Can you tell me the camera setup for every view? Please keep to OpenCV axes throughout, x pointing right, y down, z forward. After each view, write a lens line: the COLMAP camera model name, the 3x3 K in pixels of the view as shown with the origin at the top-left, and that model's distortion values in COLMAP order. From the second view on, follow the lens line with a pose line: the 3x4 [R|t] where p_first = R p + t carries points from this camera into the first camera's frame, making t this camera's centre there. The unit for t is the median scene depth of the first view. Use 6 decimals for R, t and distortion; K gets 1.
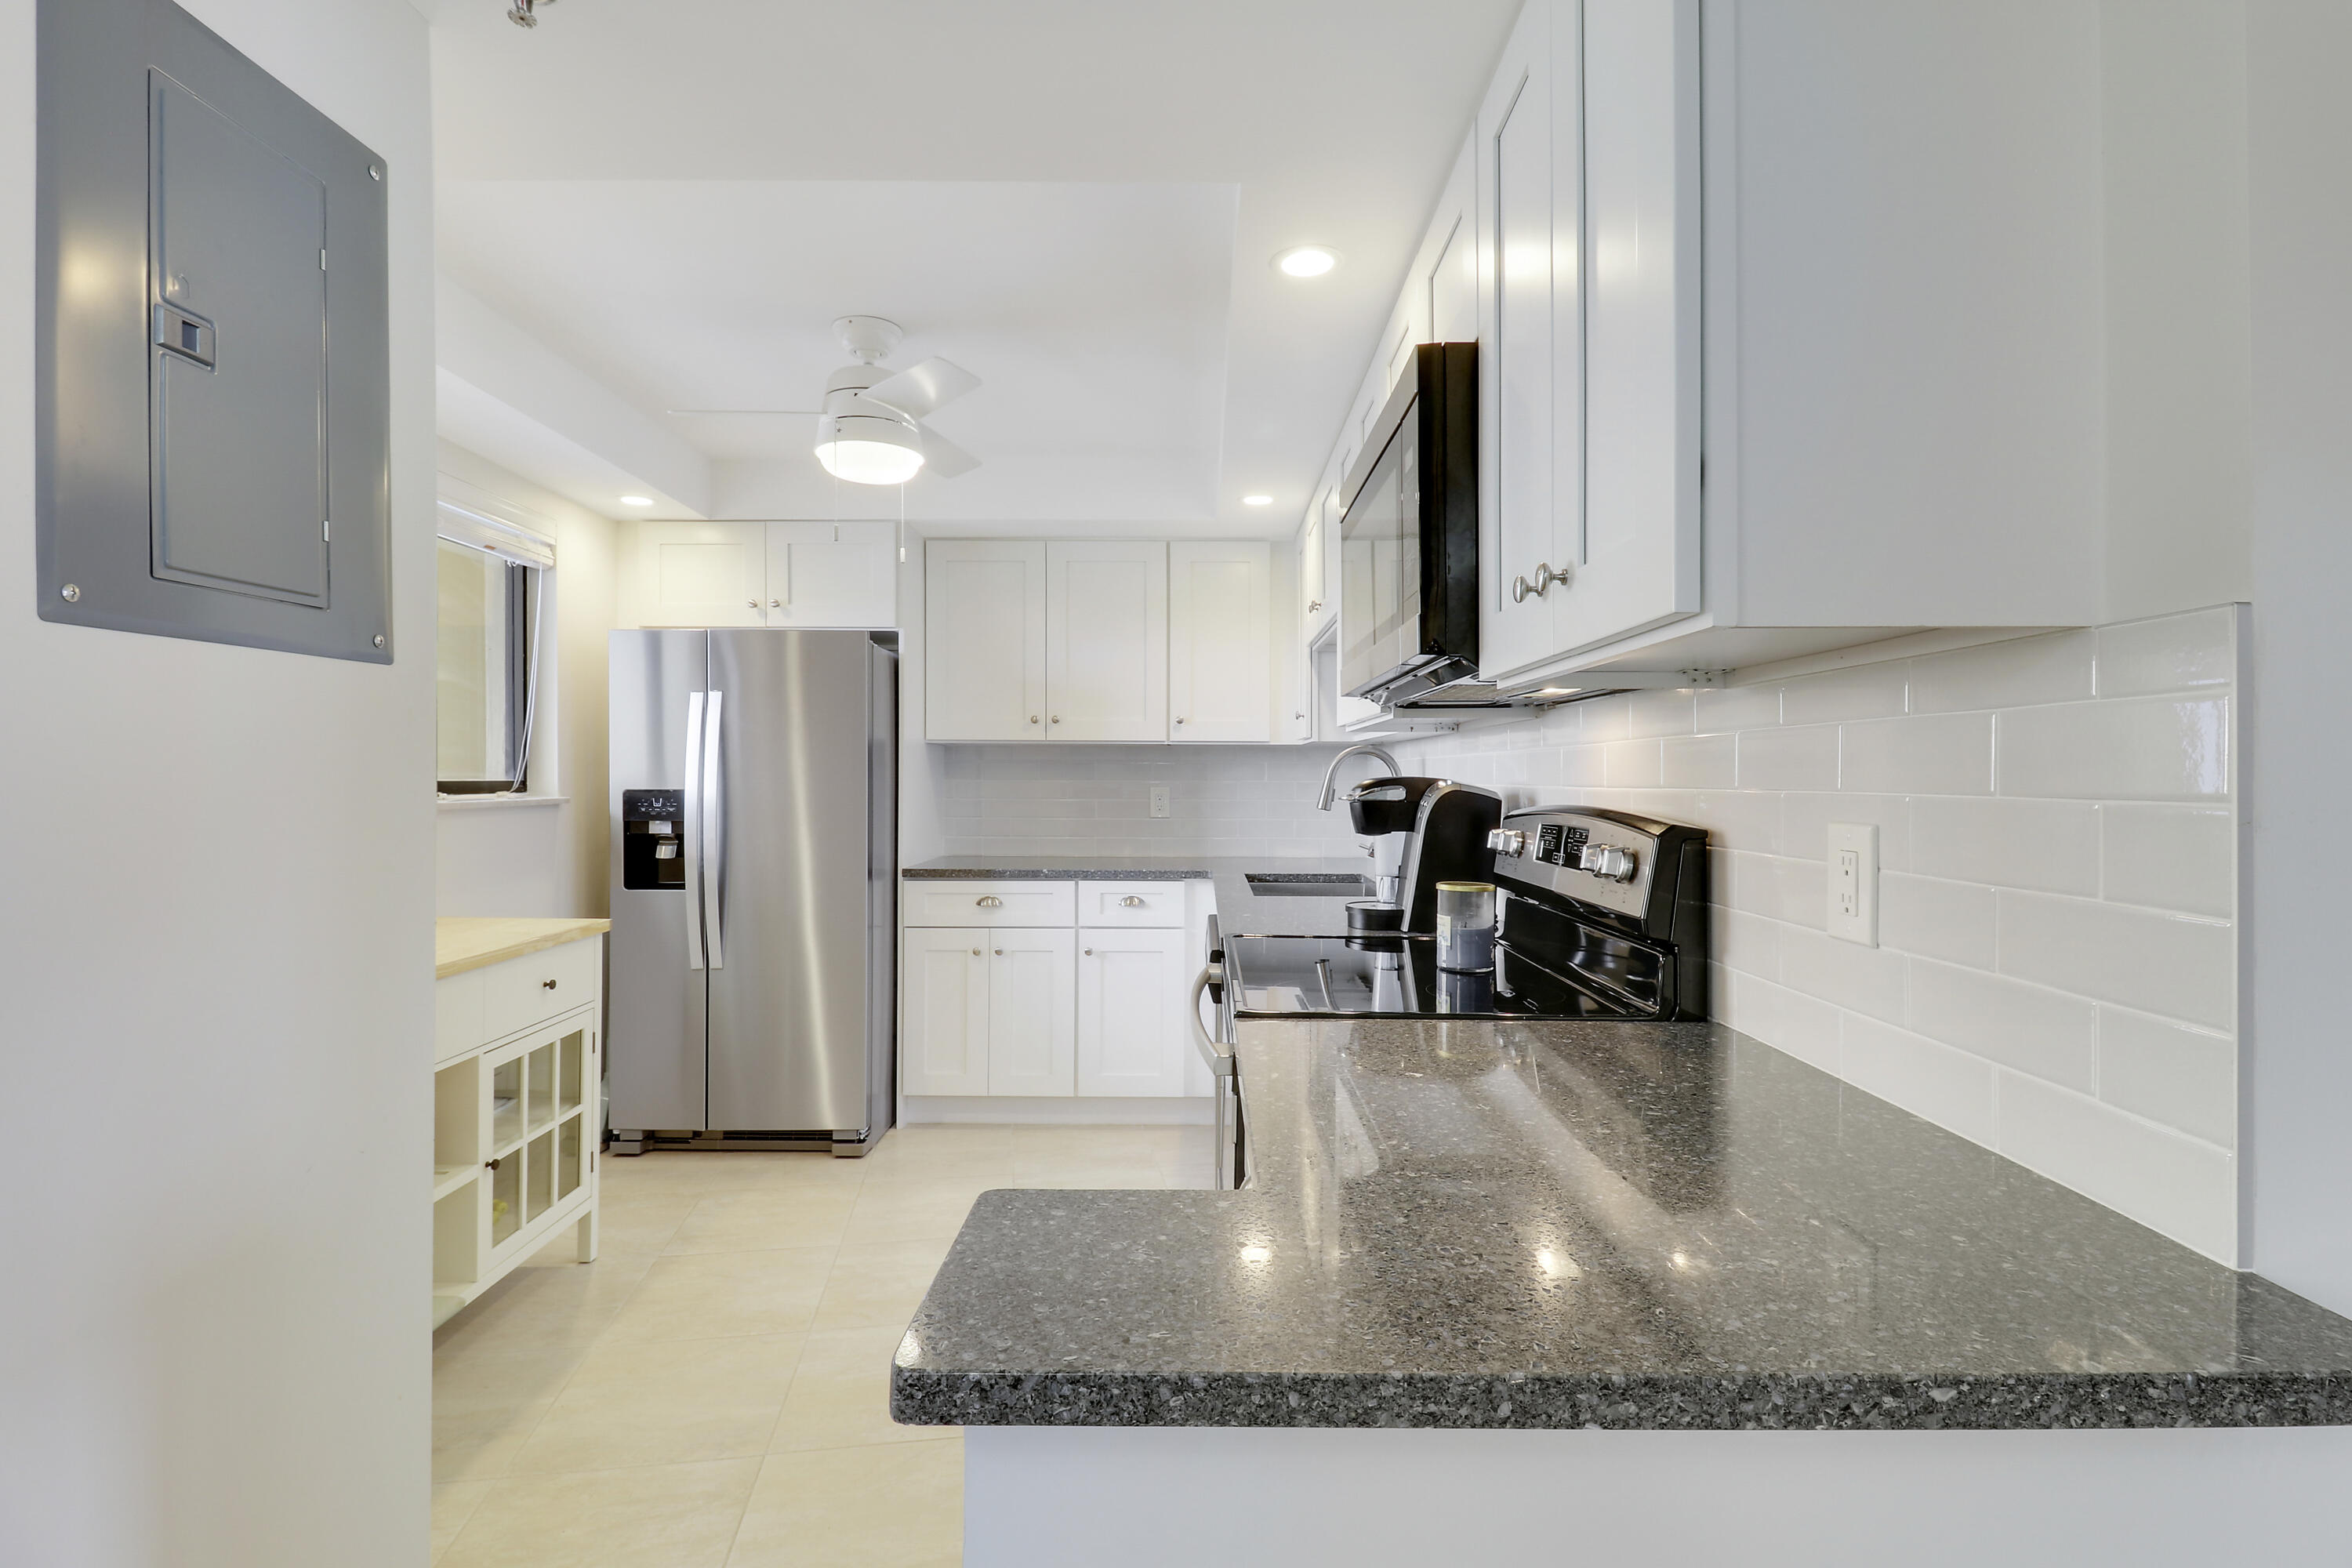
lens RADIAL K [[1132.1, 0, 1135.9], [0, 1132.1, 775.4], [0, 0, 1]] dist [0.028969, -0.000316]
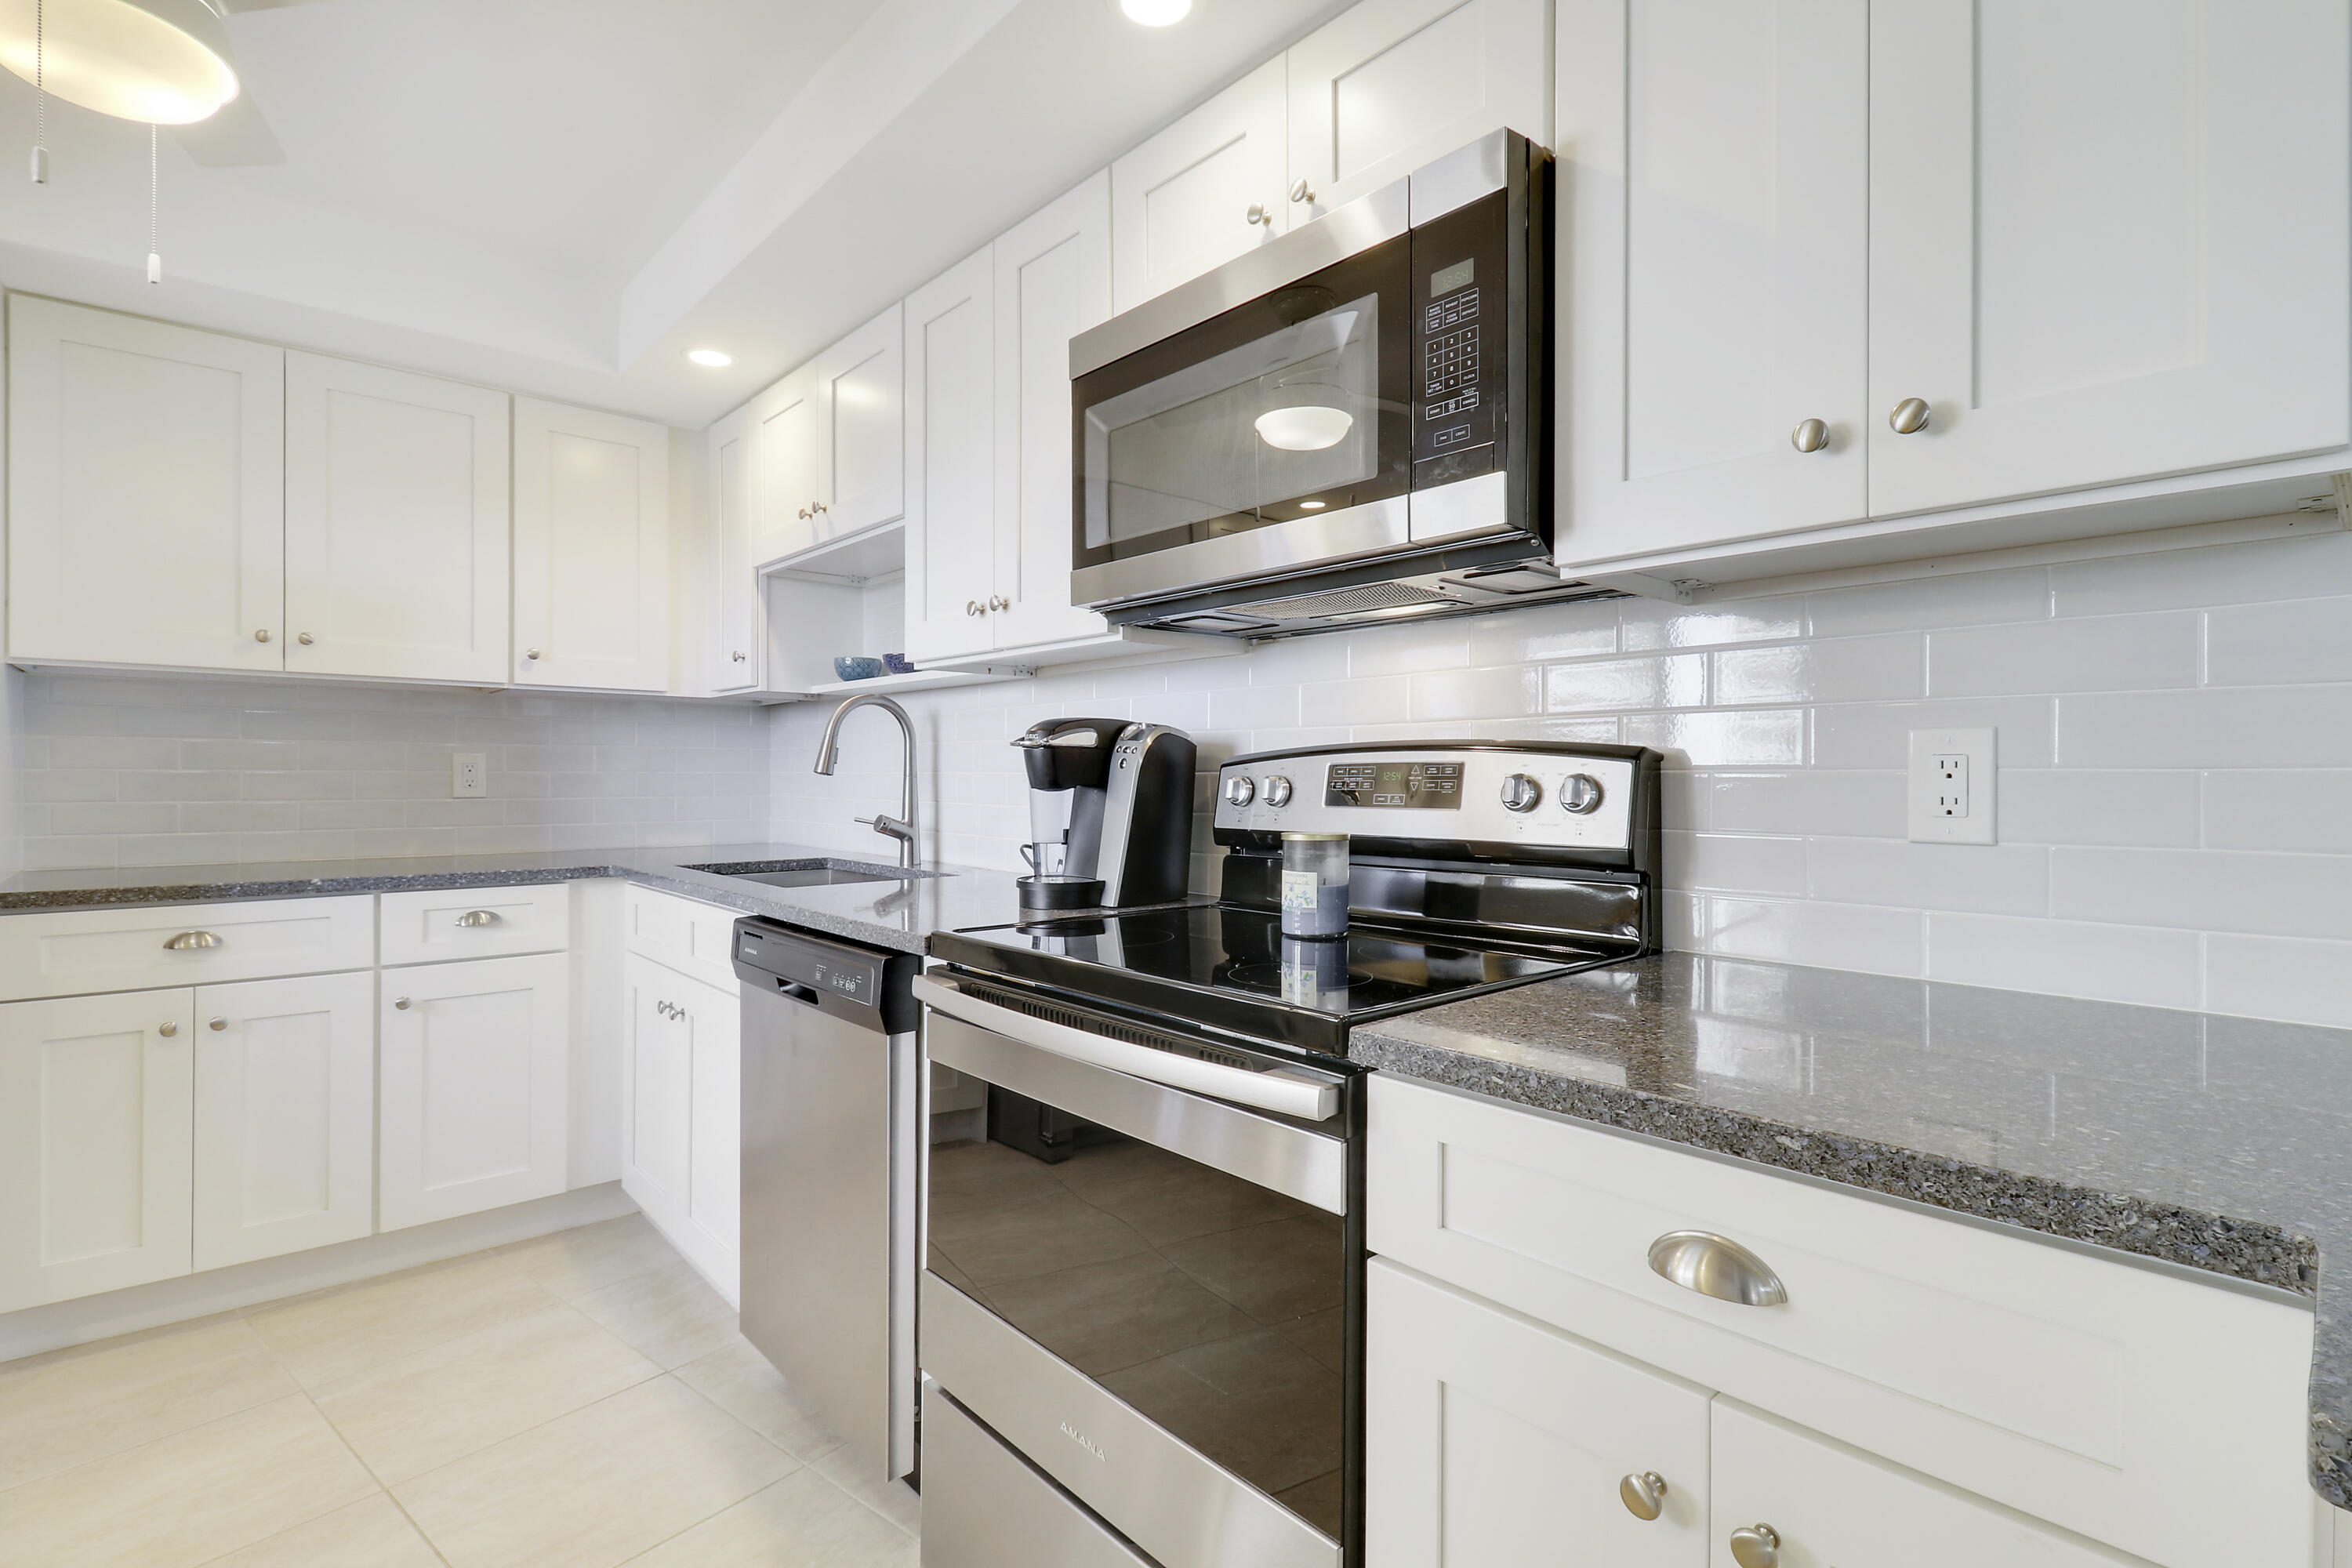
lens RADIAL K [[1134.0, 0, 1190.6], [0, 1134.0, 772.7], [0, 0, 1]] dist [0.005392, -0.013209]
pose [[0.708490, 0.002039, 0.705718, -0.177529], [-0.001349, 0.999998, -0.001534, 0.026198], [-0.705720, 0.000135, 0.708491, 0.235351]]
